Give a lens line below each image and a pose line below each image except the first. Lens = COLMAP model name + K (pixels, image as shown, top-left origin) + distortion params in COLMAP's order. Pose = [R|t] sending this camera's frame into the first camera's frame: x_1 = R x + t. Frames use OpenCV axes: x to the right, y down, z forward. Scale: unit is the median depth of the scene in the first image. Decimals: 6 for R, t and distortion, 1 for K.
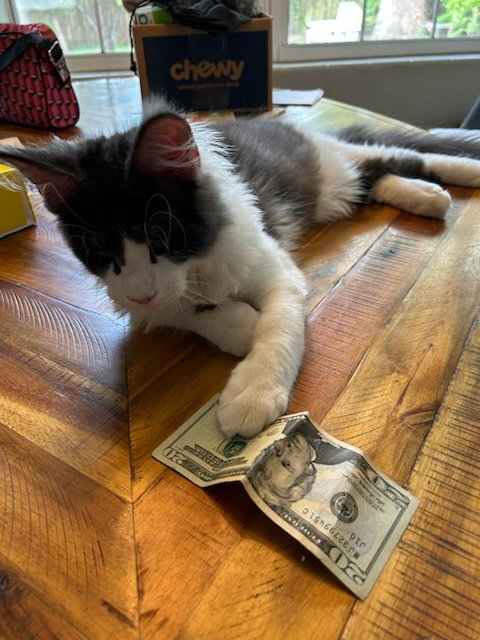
lens RADIAL K [[490.3, 0, 242.1], [0, 490.3, 319.2], [0, 0, 1]] dist [0.016759, -0.026913]
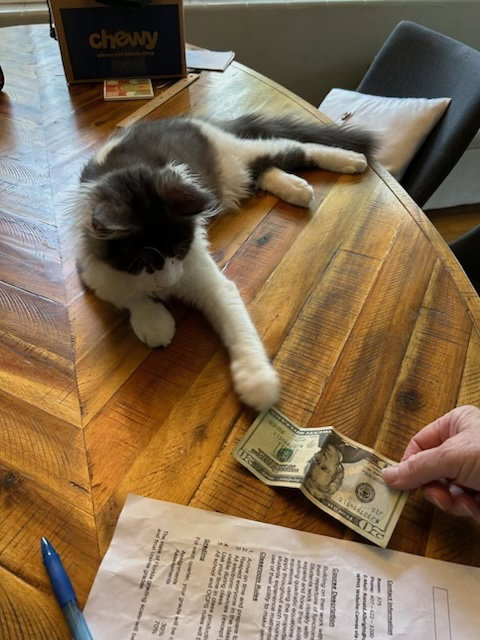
lens RADIAL K [[490.3, 0, 238.7], [0, 490.3, 319.2], [0, 0, 1]] dist [0.016759, -0.026913]
pose [[0.993819, -0.043039, 0.102327, 0.075651], [0.025738, 0.986000, 0.164745, -0.129895], [-0.107985, -0.161093, 0.981014, -0.323708]]
